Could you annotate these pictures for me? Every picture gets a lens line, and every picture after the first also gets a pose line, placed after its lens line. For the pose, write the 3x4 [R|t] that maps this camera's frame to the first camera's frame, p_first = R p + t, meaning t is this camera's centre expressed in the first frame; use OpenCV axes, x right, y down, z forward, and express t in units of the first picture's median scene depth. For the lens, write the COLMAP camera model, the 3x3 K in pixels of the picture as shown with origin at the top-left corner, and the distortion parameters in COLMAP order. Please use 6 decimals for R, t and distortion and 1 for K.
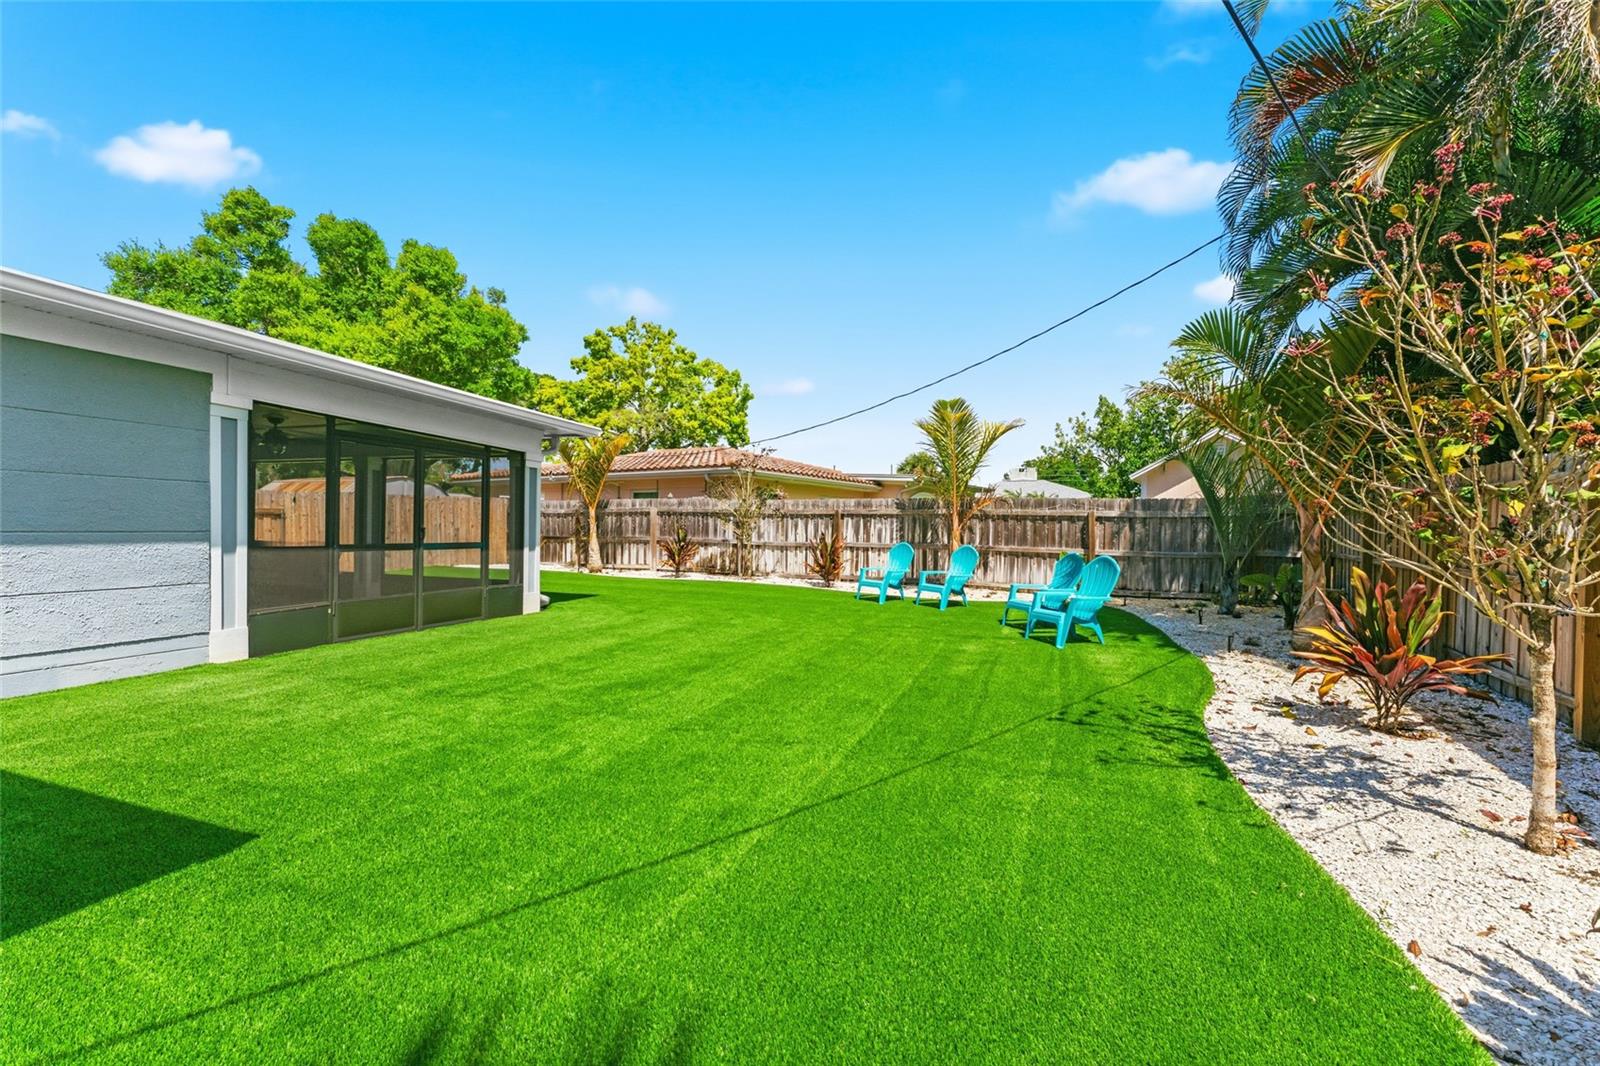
lens RADIAL K [[637.5, 0, 806.6], [0, 637.5, 523.6], [0, 0, 1]] dist [-0.000996, -0.000140]
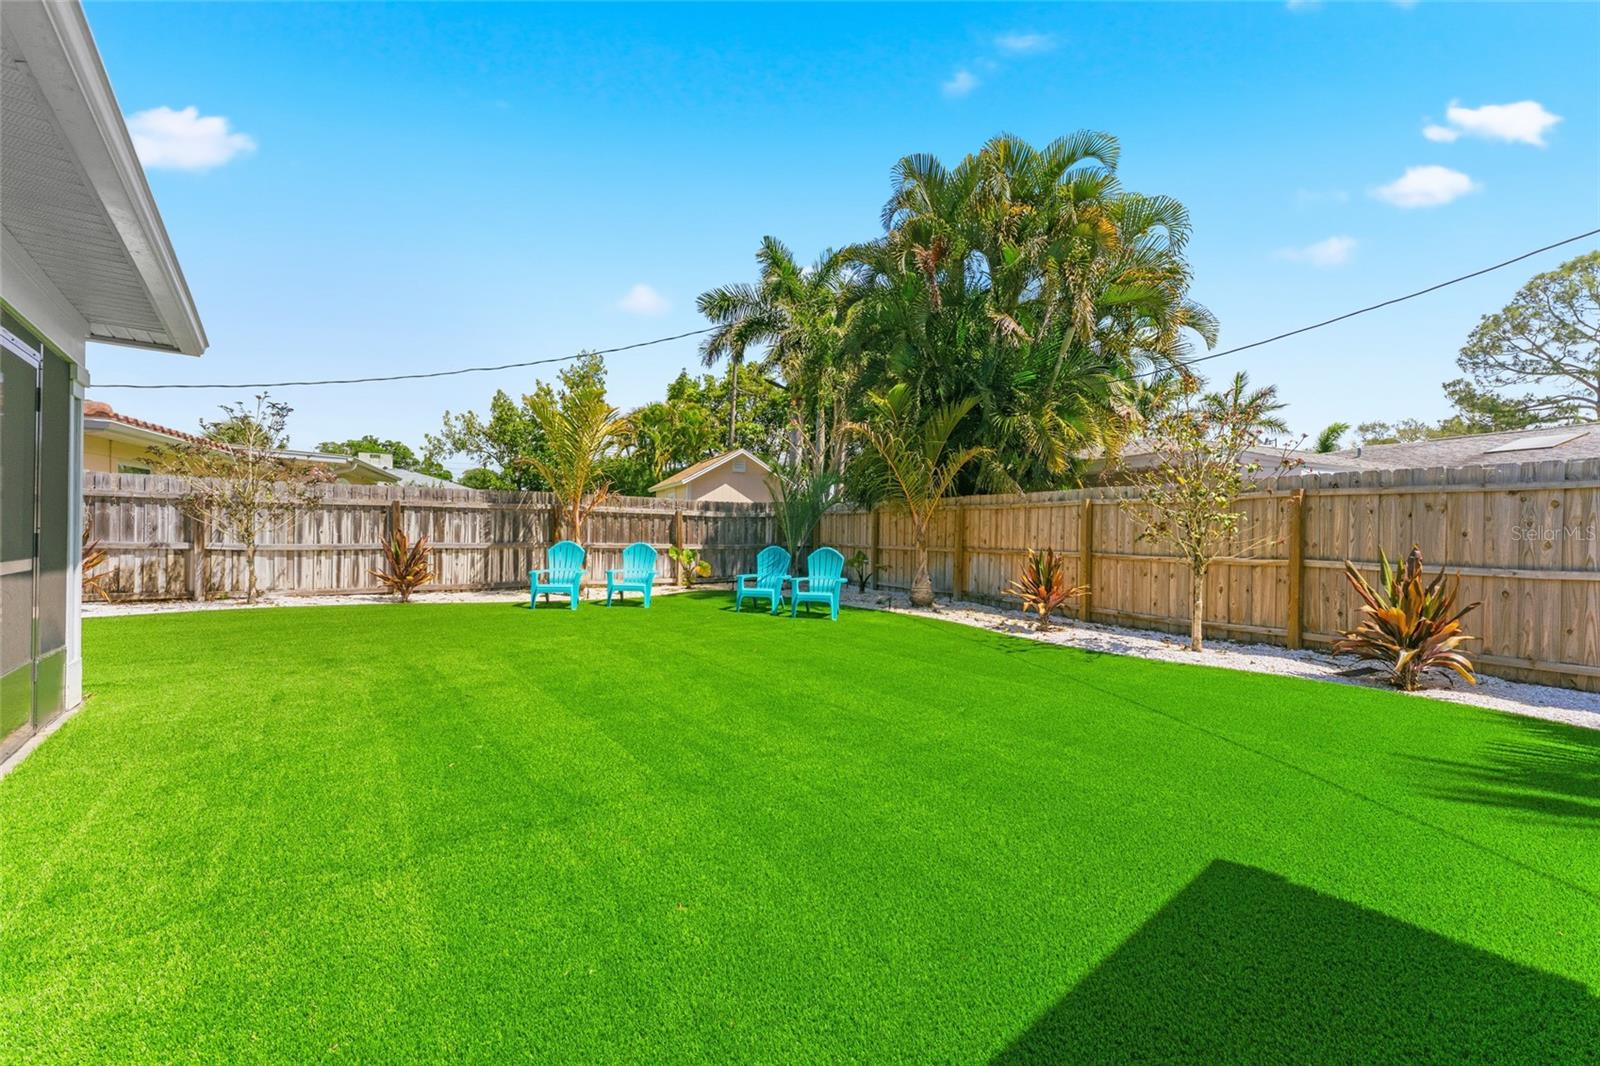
lens RADIAL K [[637.5, 0, 806.6], [0, 637.5, 523.6], [0, 0, 1]] dist [-0.000996, -0.000140]
pose [[0.516531, 0.003109, 0.856263, -0.366786], [-0.012014, 0.999921, 0.003616, -0.003127], [-0.856184, -0.012155, 0.516528, 0.189295]]
